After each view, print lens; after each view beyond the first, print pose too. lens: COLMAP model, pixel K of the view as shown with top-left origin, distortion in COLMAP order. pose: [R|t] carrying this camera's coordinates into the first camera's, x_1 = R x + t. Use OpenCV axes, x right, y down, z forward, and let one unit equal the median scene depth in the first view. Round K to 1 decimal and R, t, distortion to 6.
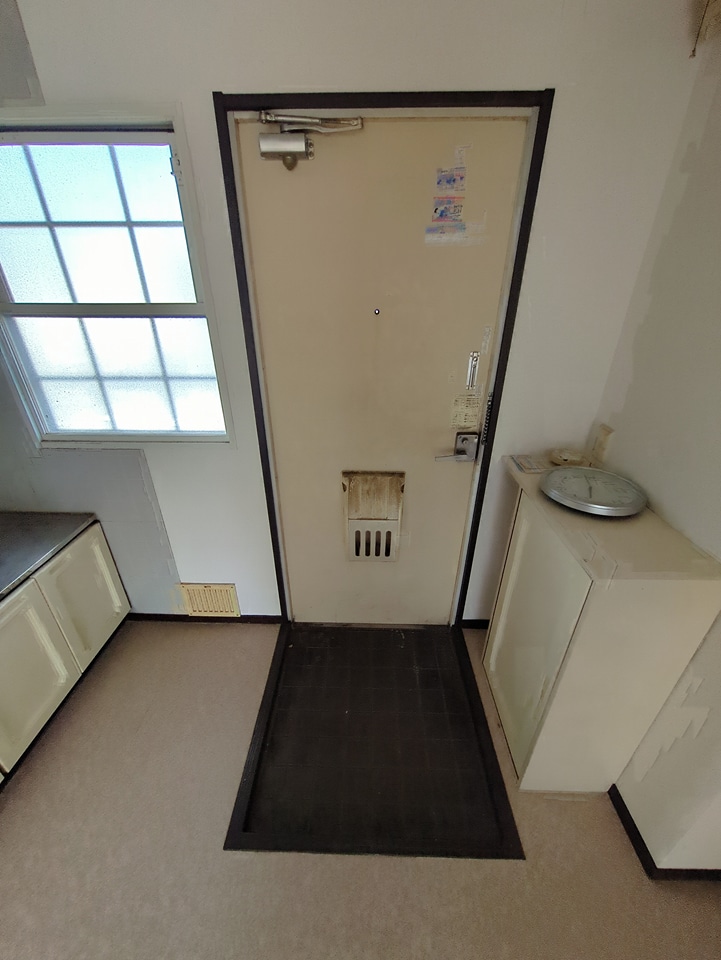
lens RADIAL K [[375.6, 0, 360.5], [0, 375.6, 480.0], [0, 0, 1]] dist [-0.001249, 0.000131]
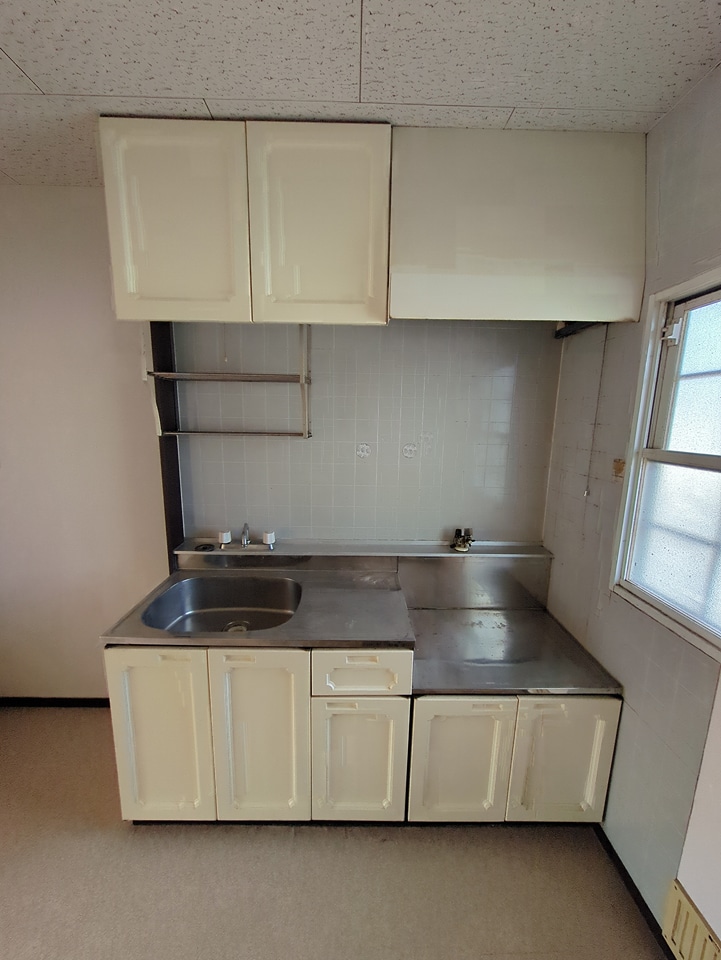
lens RADIAL K [[375.6, 0, 360.5], [0, 375.6, 480.0], [0, 0, 1]] dist [-0.001249, 0.000131]
pose [[0.028702, 0.172086, -0.984664, -0.010655], [-0.470957, 0.871211, 0.138531, -0.156364], [0.881689, 0.459759, 0.106050, 0.232109]]
